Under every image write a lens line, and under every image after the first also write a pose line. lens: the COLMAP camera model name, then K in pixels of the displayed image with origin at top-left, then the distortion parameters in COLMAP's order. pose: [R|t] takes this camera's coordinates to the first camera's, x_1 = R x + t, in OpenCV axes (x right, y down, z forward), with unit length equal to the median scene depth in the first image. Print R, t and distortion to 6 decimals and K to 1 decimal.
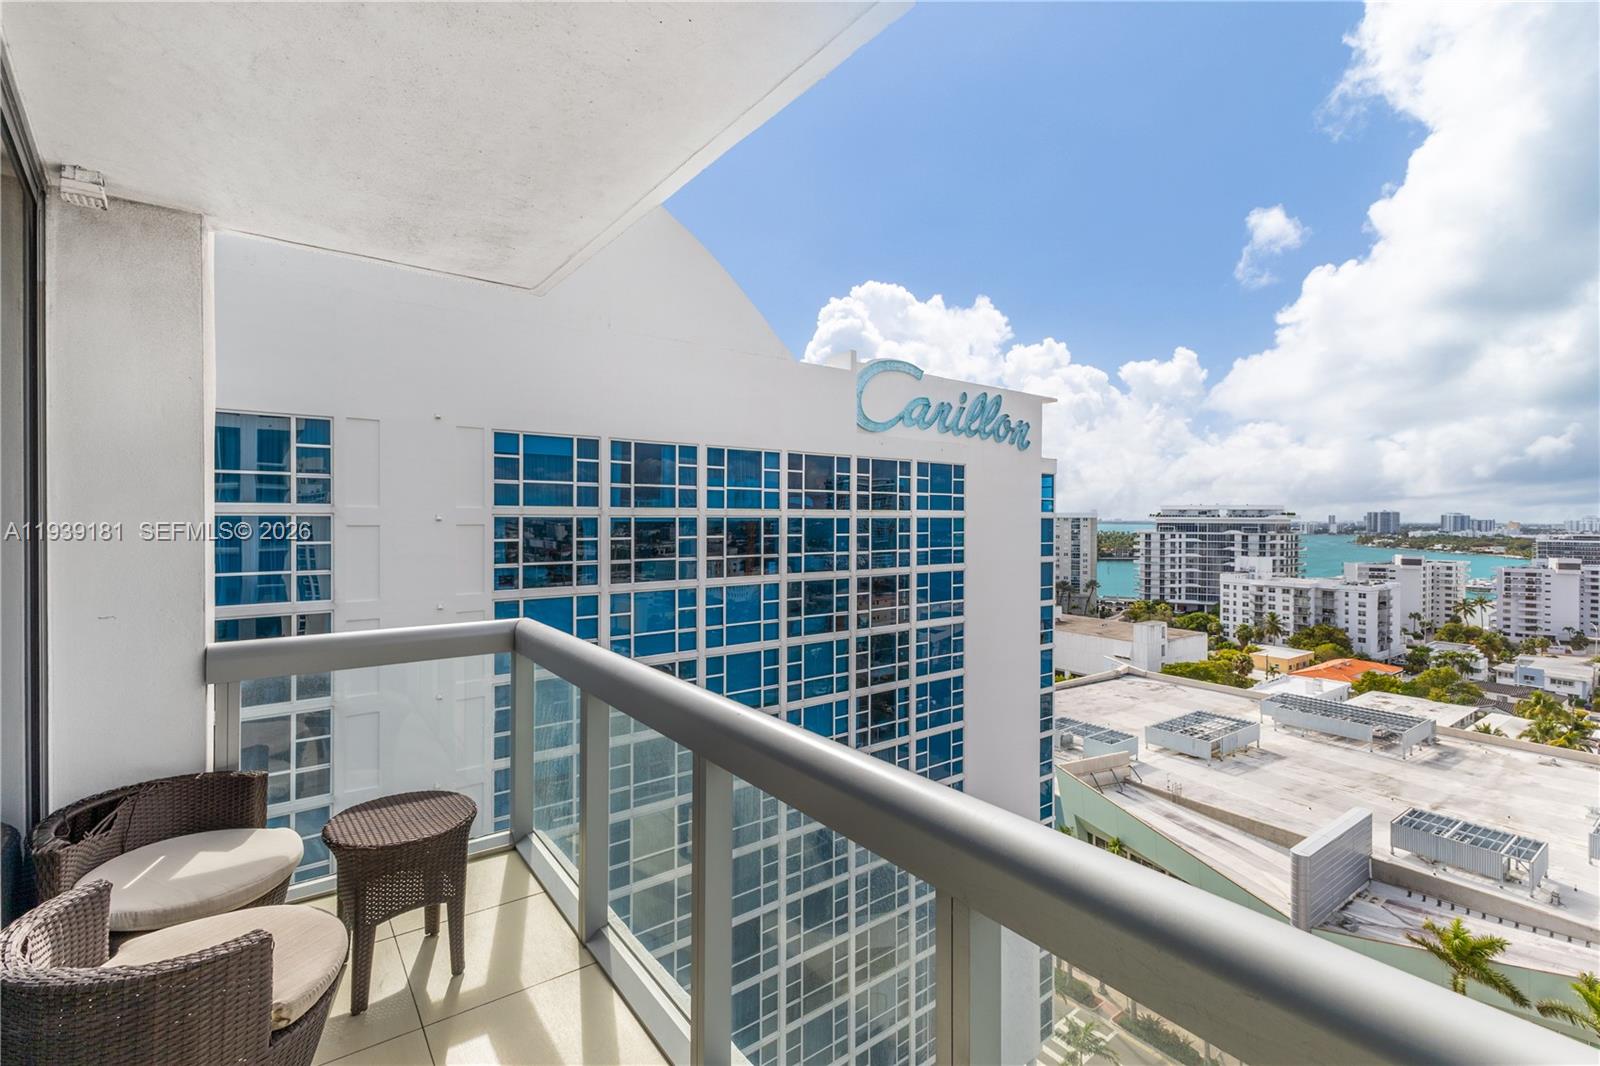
lens RADIAL K [[692.2, 0, 782.6], [0, 692.2, 522.7], [0, 0, 1]] dist [0.034184, -0.000262]
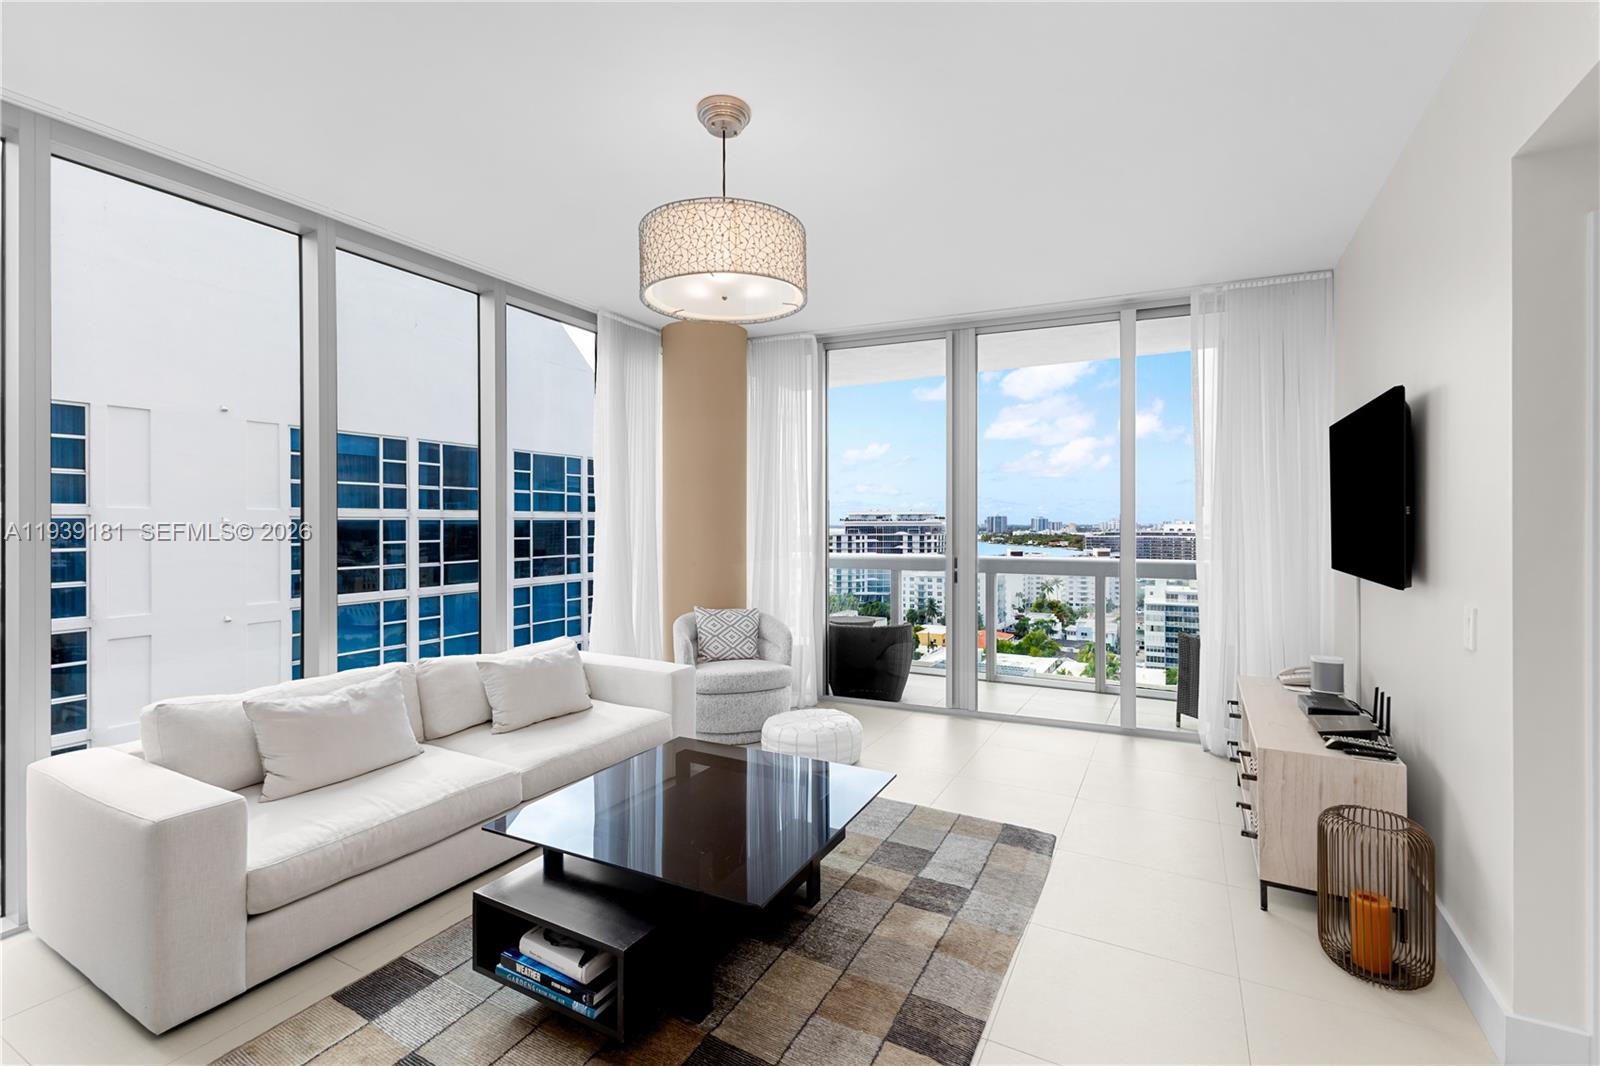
lens RADIAL K [[692.2, 0, 782.6], [0, 692.2, 522.7], [0, 0, 1]] dist [0.034184, -0.000262]
pose [[0.919812, -0.001103, 0.392358, -0.032965], [0.002658, 0.999991, -0.003421, 0.000213], [-0.392350, 0.004190, 0.919806, -0.022533]]
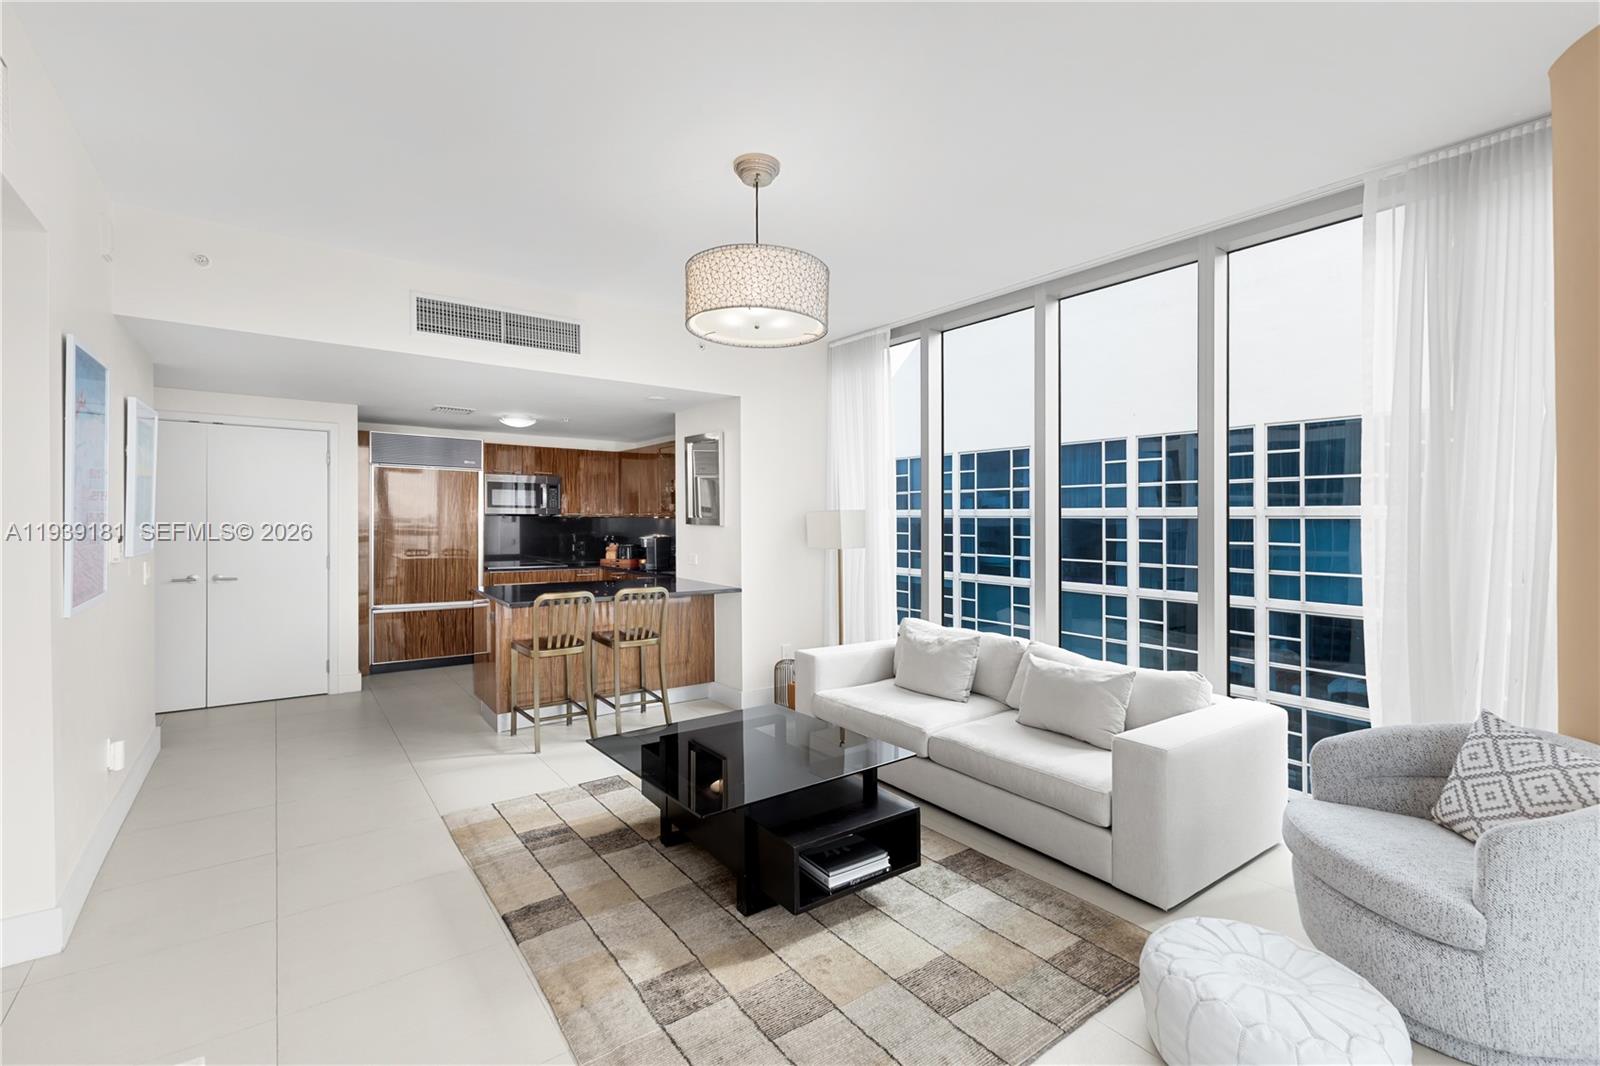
lens RADIAL K [[719.4, 0, 777.1], [0, 719.4, 516.5], [0, 0, 1]] dist [-0.045380, -0.000024]
pose [[-0.036427, -0.002995, -0.999332, 0.153238], [-0.009873, 0.999948, -0.002637, -0.000508], [0.999288, 0.009770, -0.036455, 0.108986]]
